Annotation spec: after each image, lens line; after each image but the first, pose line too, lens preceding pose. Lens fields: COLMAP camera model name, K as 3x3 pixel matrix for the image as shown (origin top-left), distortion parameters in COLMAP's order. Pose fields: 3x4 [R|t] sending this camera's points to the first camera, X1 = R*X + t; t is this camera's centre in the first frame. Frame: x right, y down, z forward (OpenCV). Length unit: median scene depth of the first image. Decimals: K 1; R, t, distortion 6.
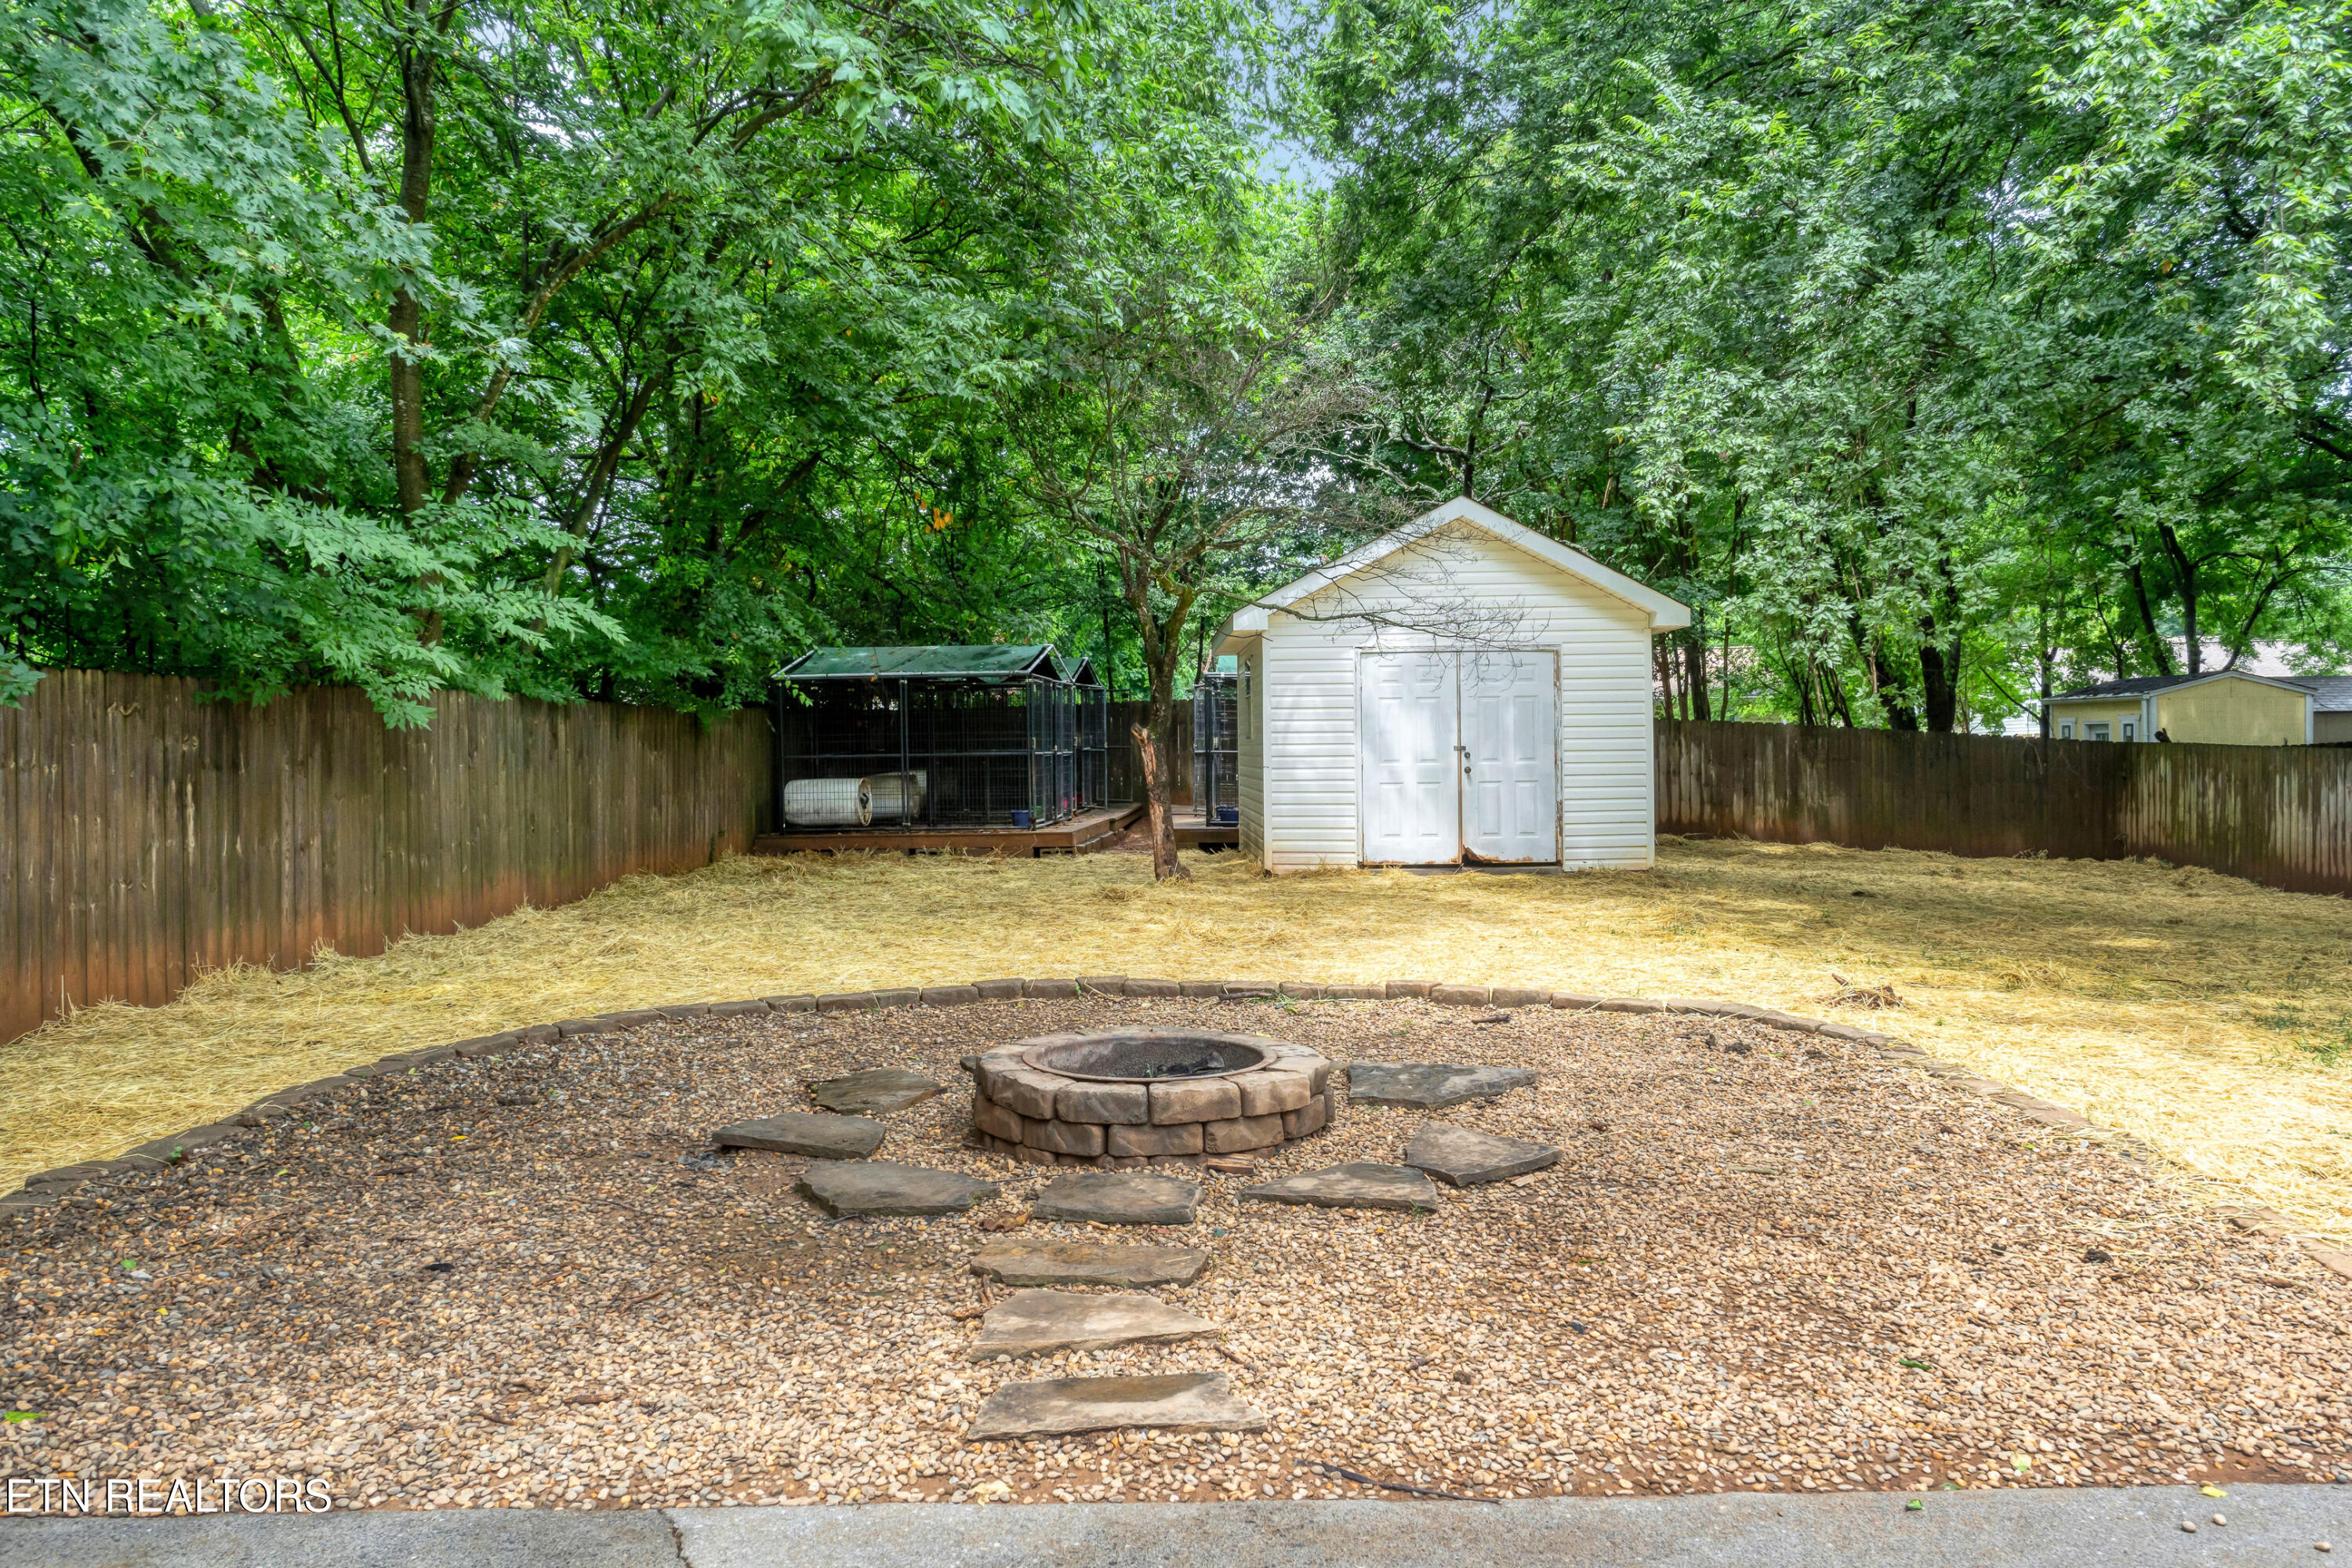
lens RADIAL K [[1802.2, 0, 1182.6], [0, 1802.2, 791.2], [0, 0, 1]] dist [-0.001611, -0.003407]
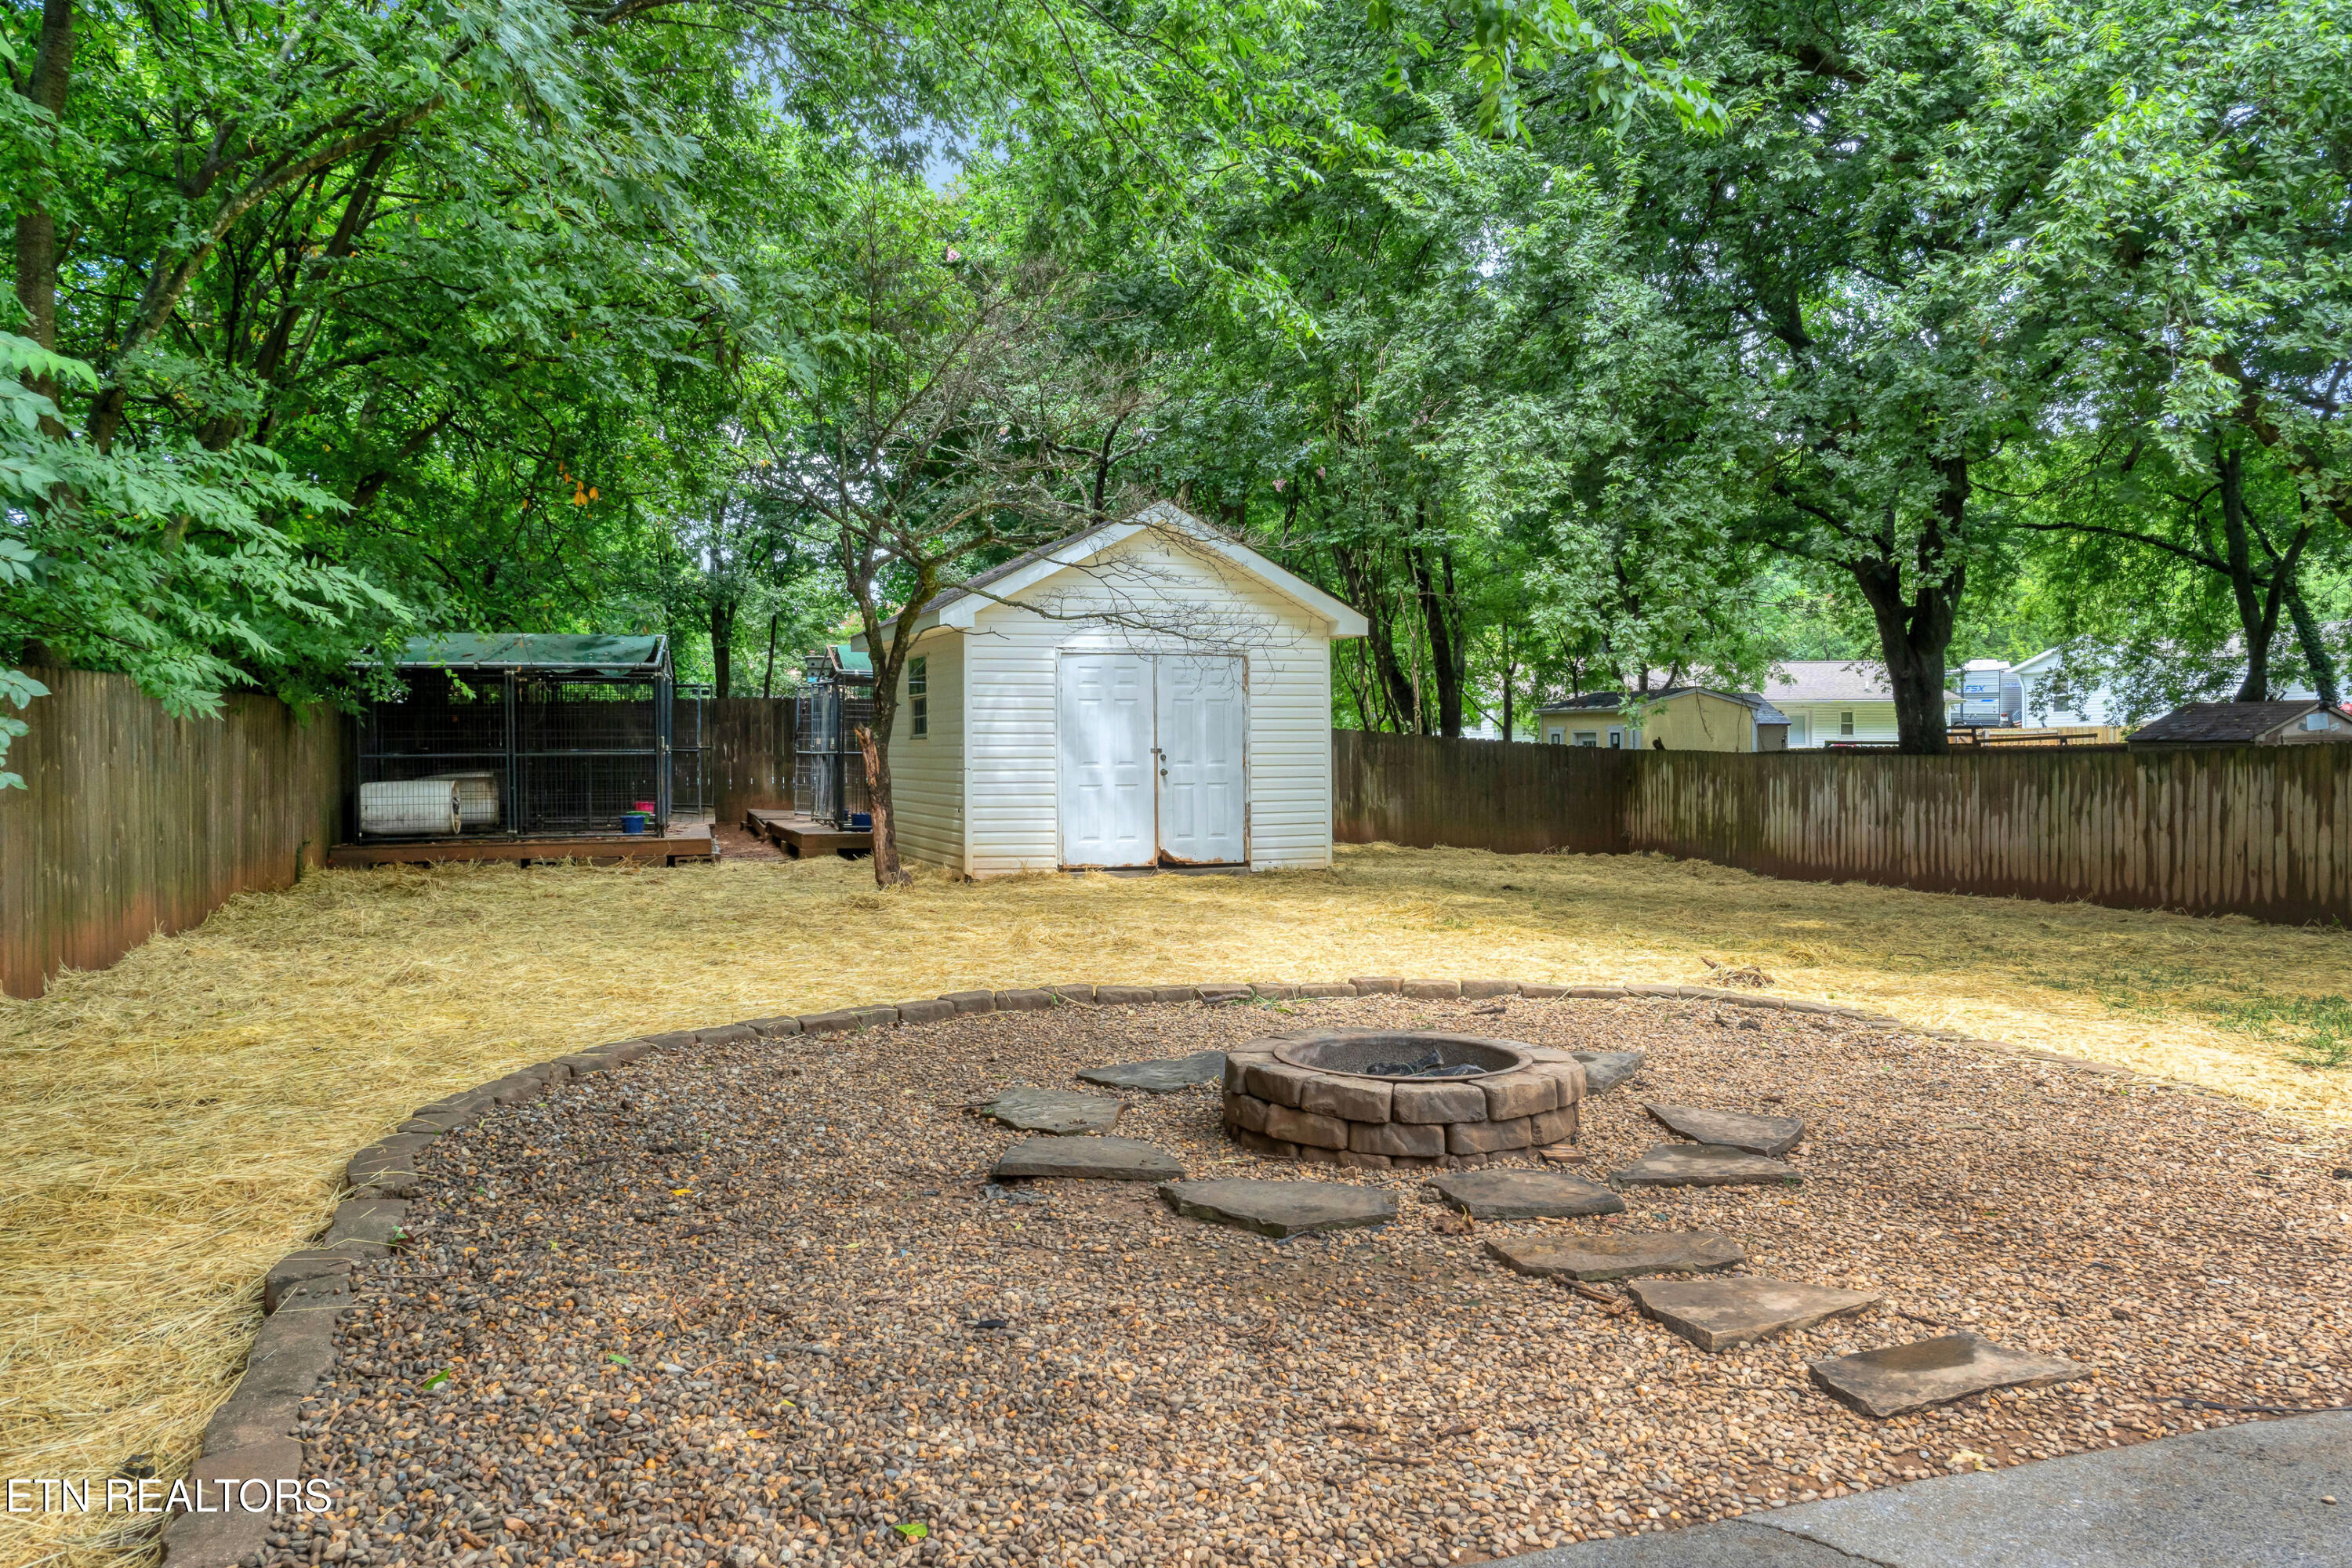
lens RADIAL K [[1840.3, 0, 1176.0], [0, 1840.3, 784.0], [0, 0, 1]] dist [-0.002758, 0.000004]
pose [[0.938197, -0.000062, 0.346101, -0.190694], [0.002339, 0.999978, -0.006161, 0.001127], [-0.346093, 0.006590, 0.938177, 0.034361]]
